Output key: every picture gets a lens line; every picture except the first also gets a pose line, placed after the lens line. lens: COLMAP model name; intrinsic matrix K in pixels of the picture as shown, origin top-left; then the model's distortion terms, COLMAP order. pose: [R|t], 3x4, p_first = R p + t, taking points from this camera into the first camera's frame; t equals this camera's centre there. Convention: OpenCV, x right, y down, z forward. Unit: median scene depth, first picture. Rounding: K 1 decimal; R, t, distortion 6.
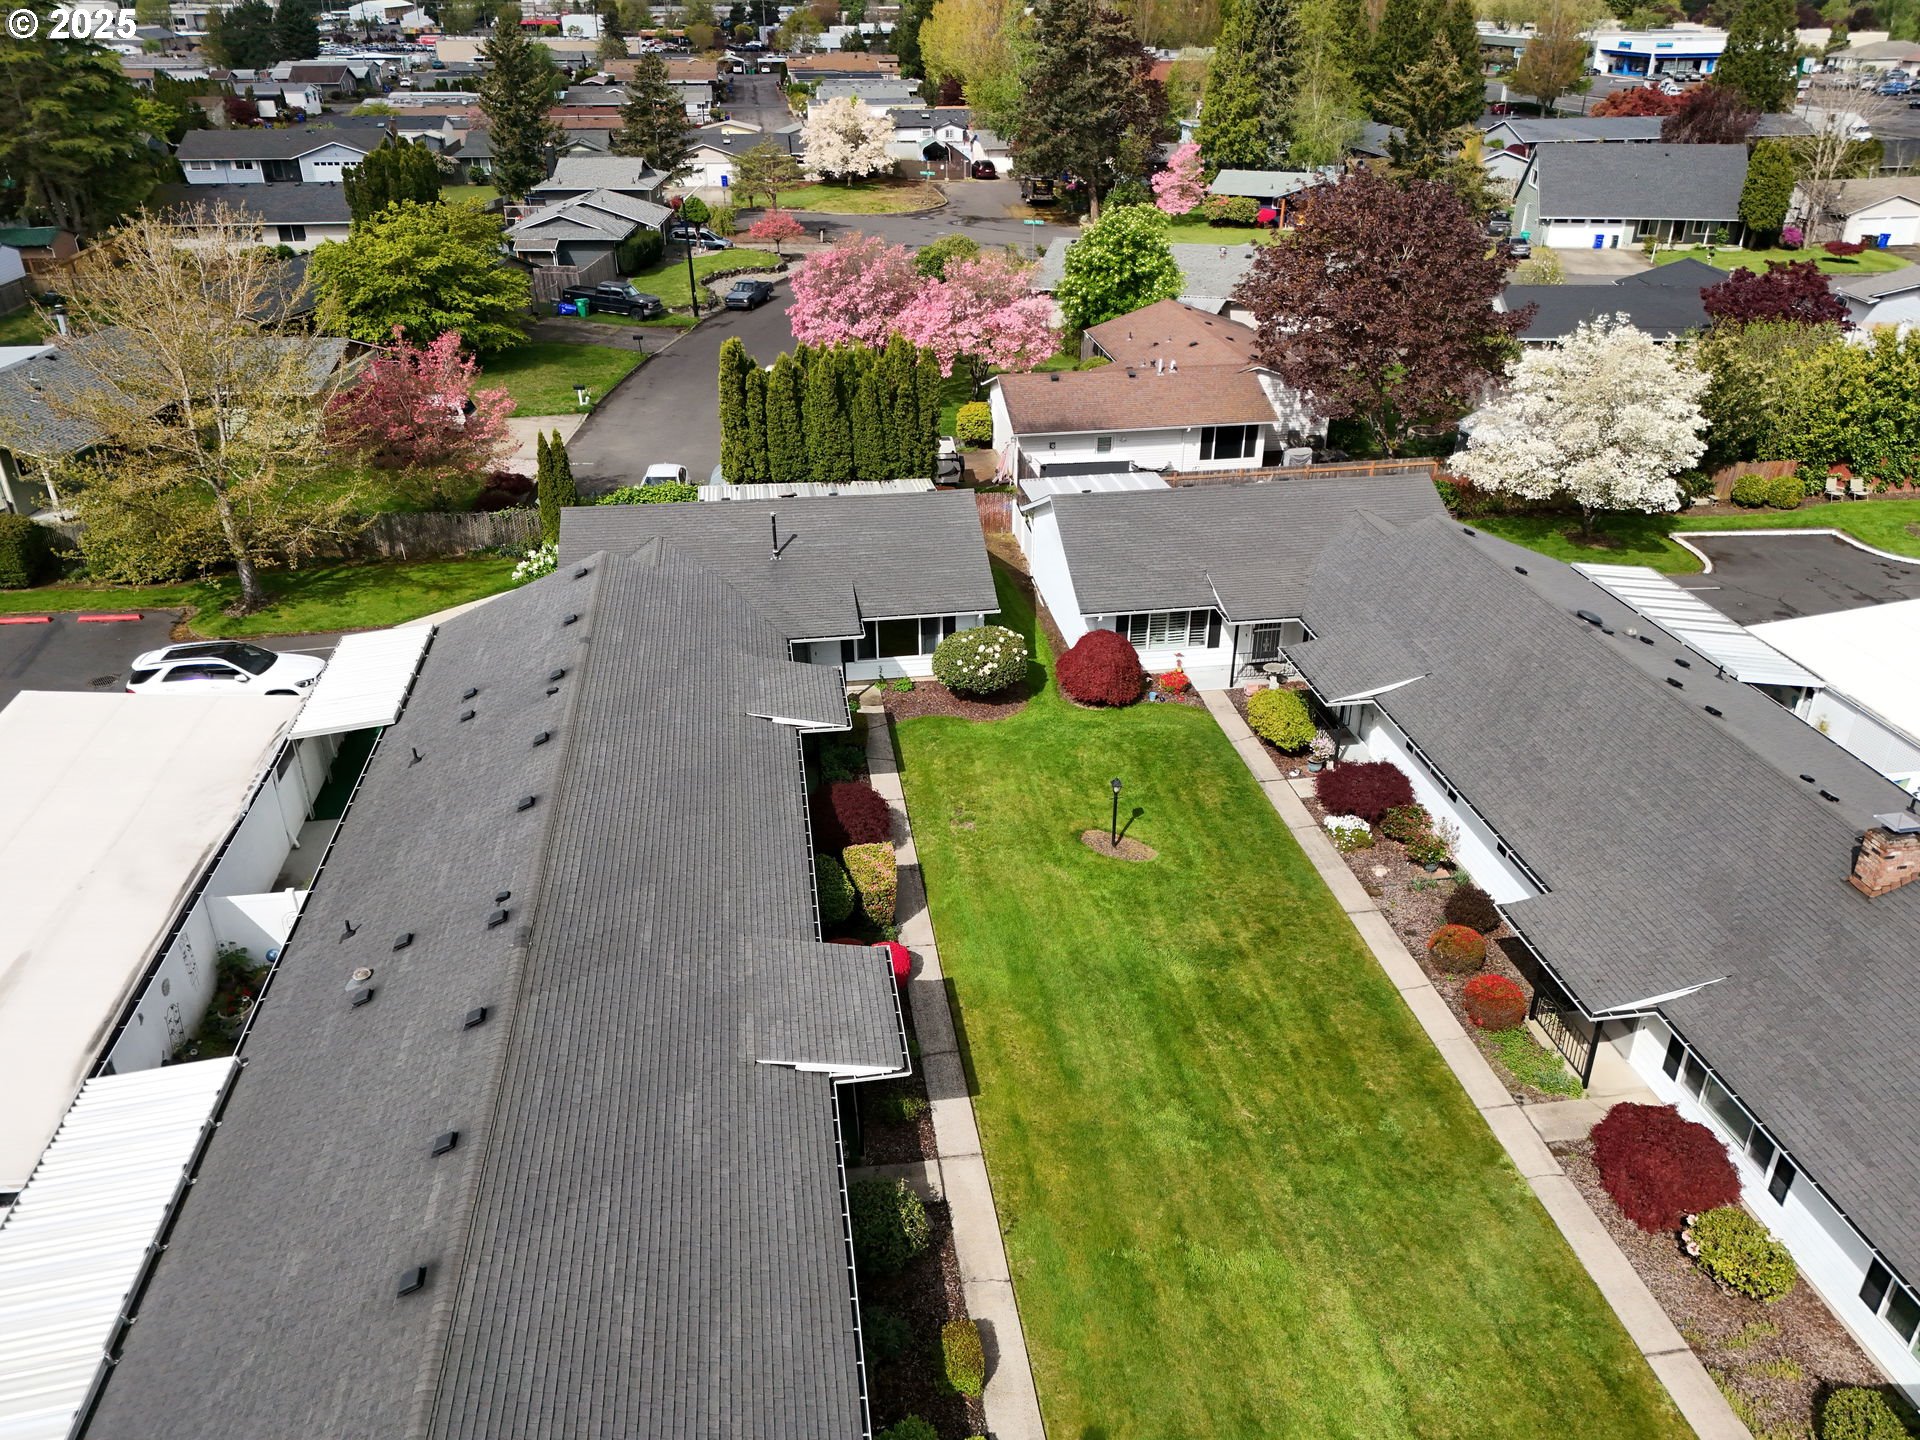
lens RADIAL K [[1435.6, 0, 963.5], [0, 1435.6, 719.8], [0, 0, 1]] dist [0.009992, -0.004925]
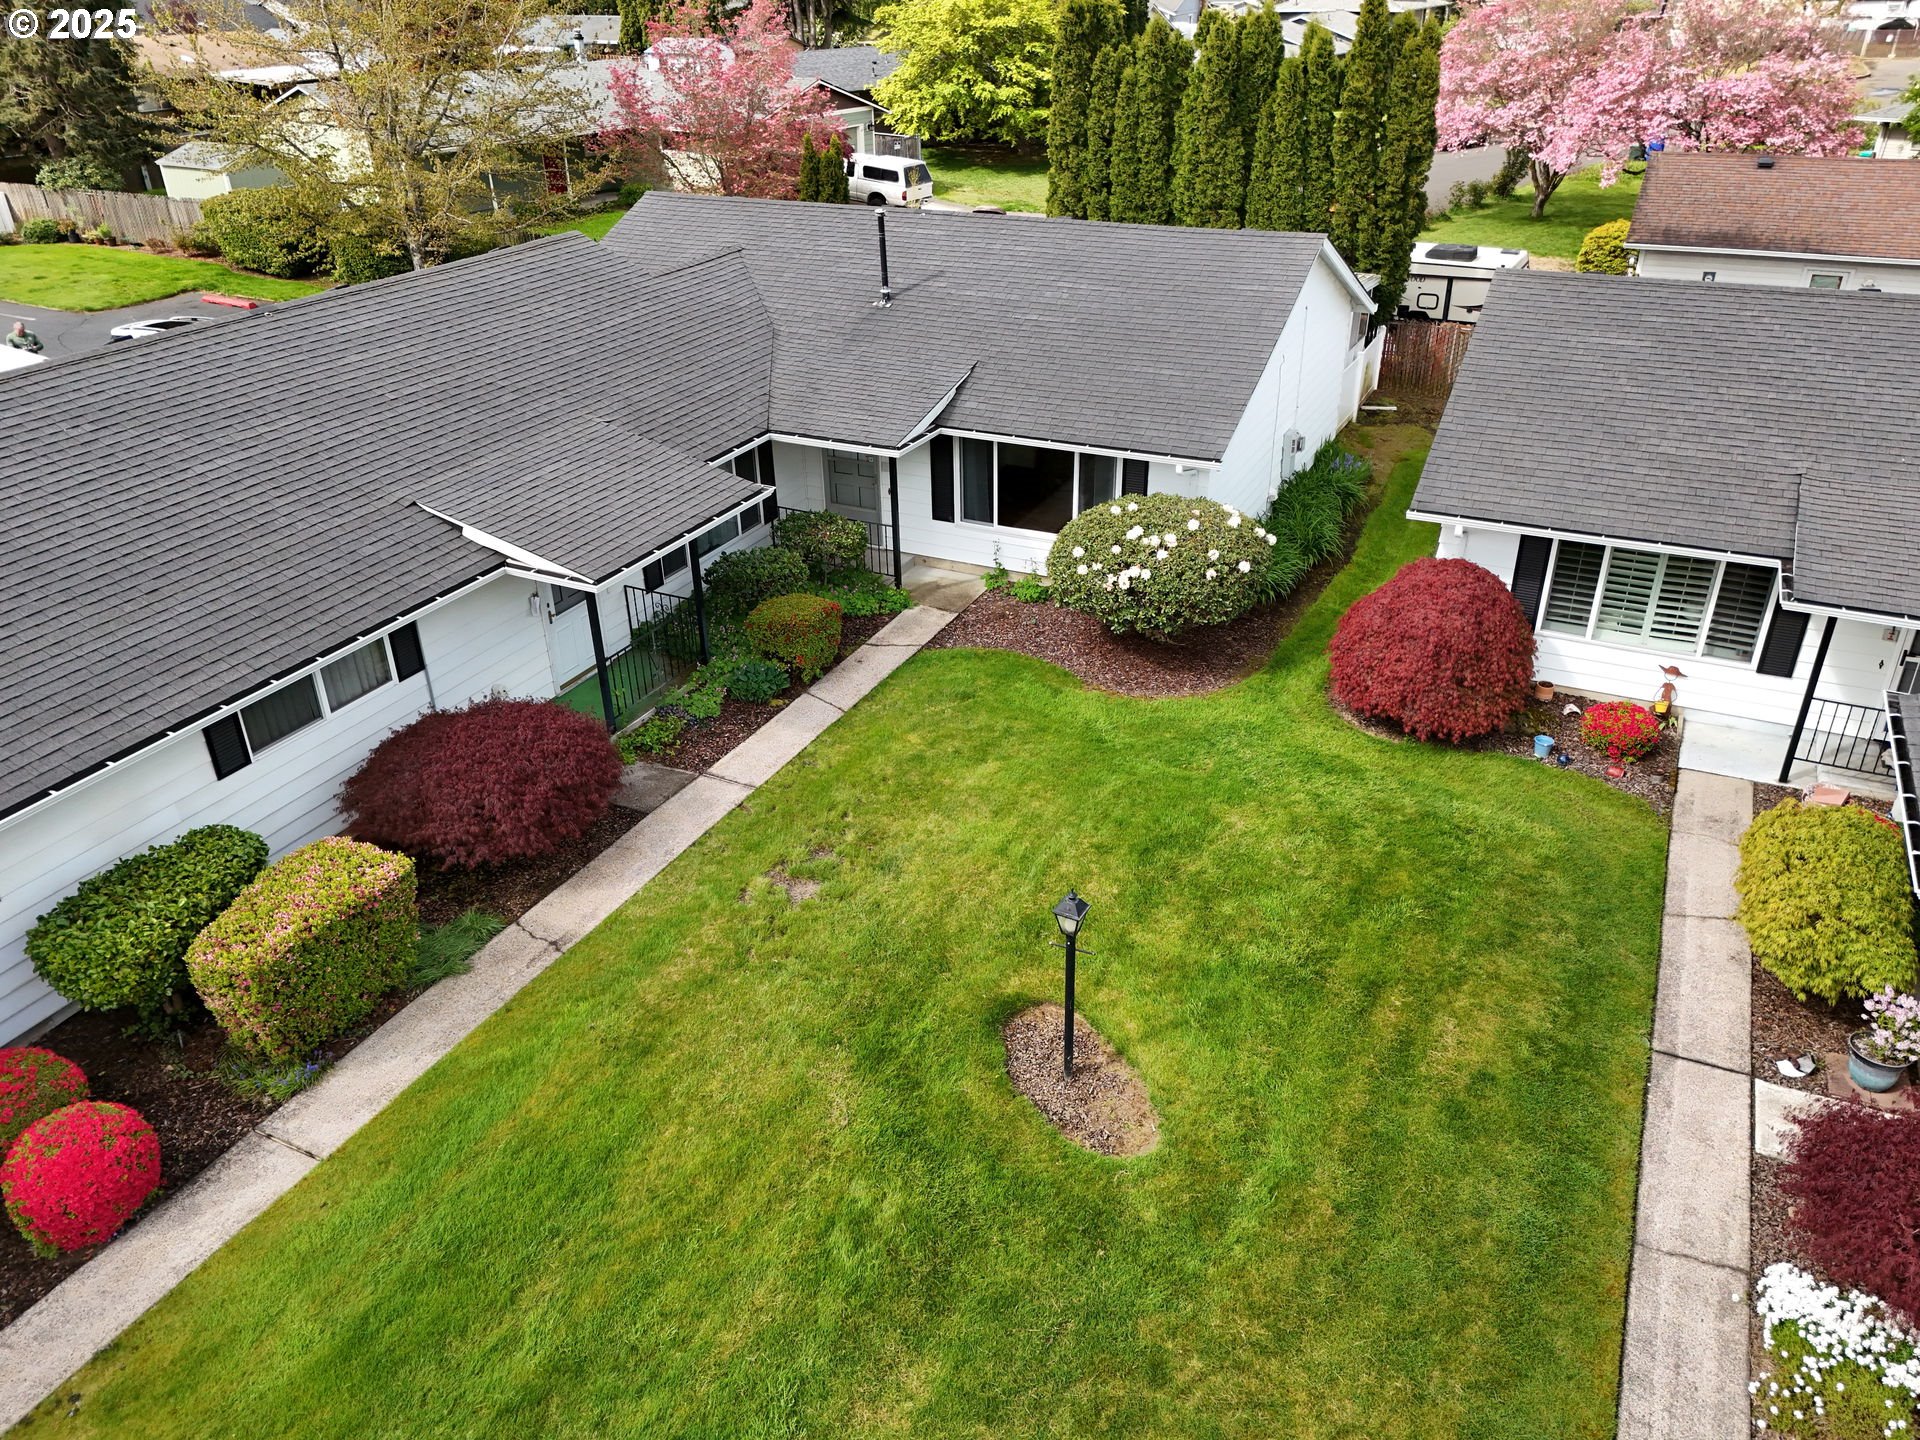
lens RADIAL K [[1435.6, 0, 958.3], [0, 1435.6, 725.2], [0, 0, 1]] dist [0.009992, -0.004925]
pose [[0.819380, 0.258521, -0.511647, 0.198833], [-0.248483, 0.964502, 0.089402, -0.017031], [0.516596, 0.053881, 0.854532, 0.556801]]
